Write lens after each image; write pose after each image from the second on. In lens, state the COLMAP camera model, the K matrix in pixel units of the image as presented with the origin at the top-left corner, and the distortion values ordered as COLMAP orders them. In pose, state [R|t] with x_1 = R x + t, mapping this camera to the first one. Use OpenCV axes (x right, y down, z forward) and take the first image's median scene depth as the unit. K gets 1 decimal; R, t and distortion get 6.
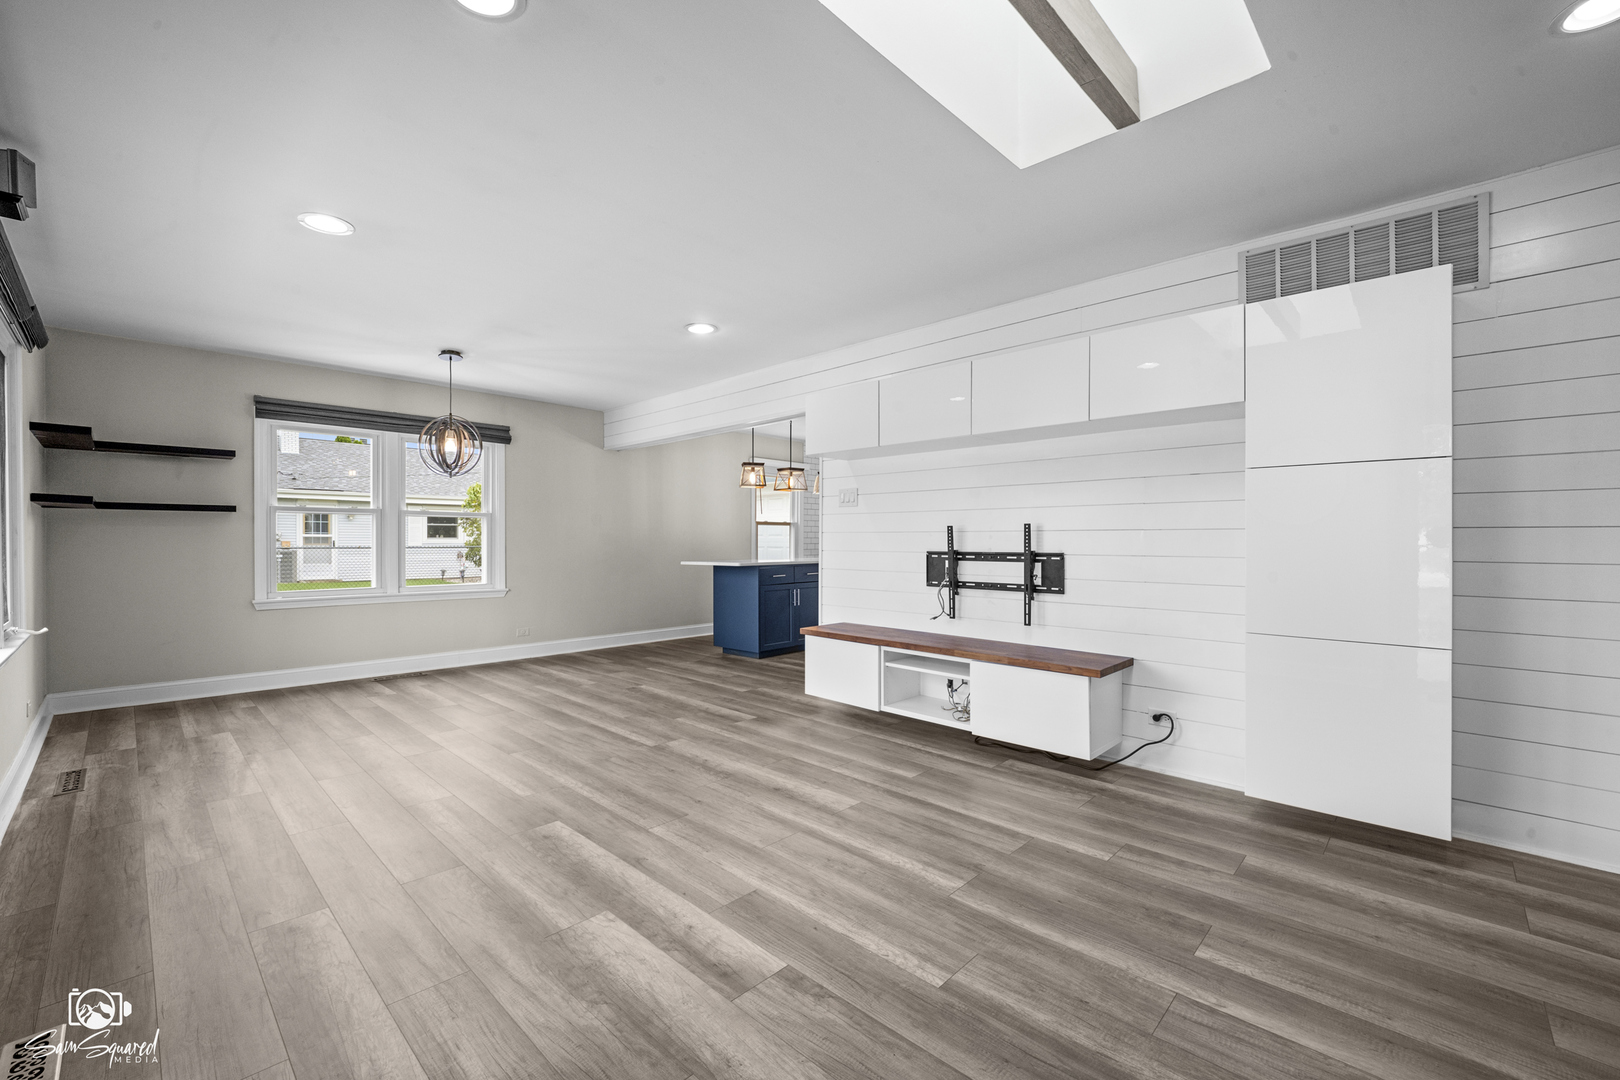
lens RADIAL K [[675.9, 0, 810.0], [0, 675.9, 540.0], [0, 0, 1]] dist [0.000858, -0.010175]
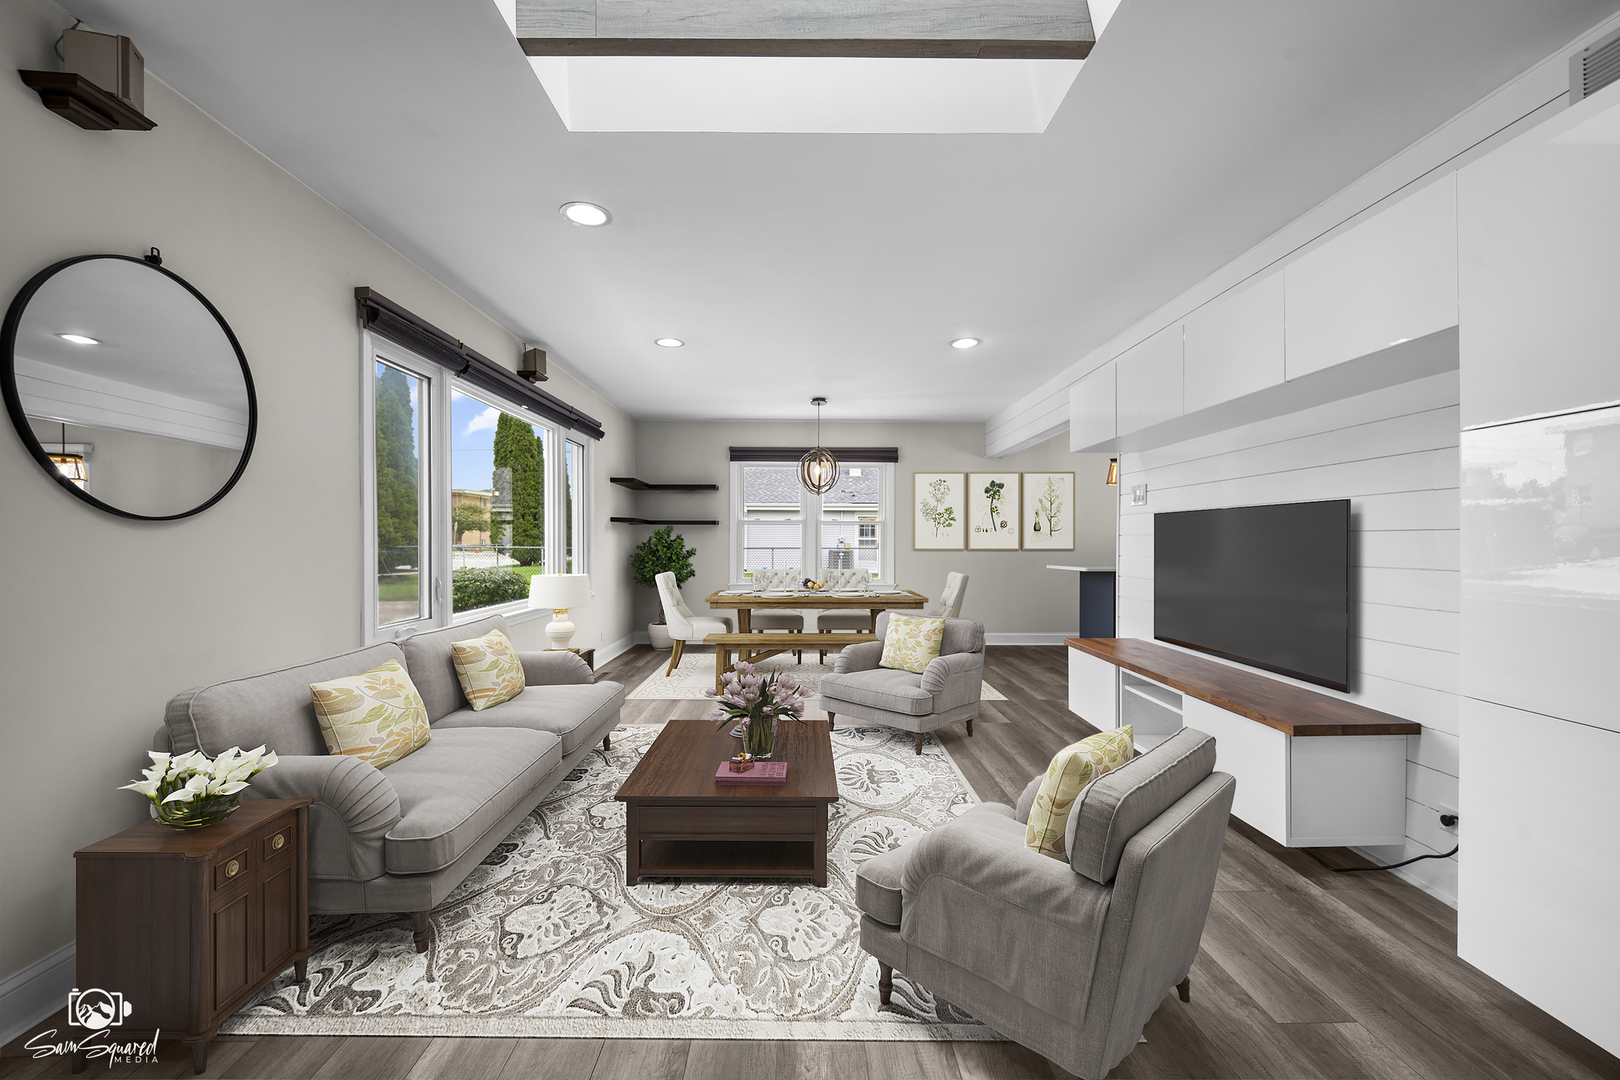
lens RADIAL K [[675.9, 0, 810.0], [0, 675.9, 540.0], [0, 0, 1]] dist [0.000858, -0.010175]
pose [[0.699304, -0.004087, -0.714813, 0.381146], [0.003060, 0.999992, -0.002723, -0.003319], [0.714818, -0.000283, 0.699310, 0.082070]]
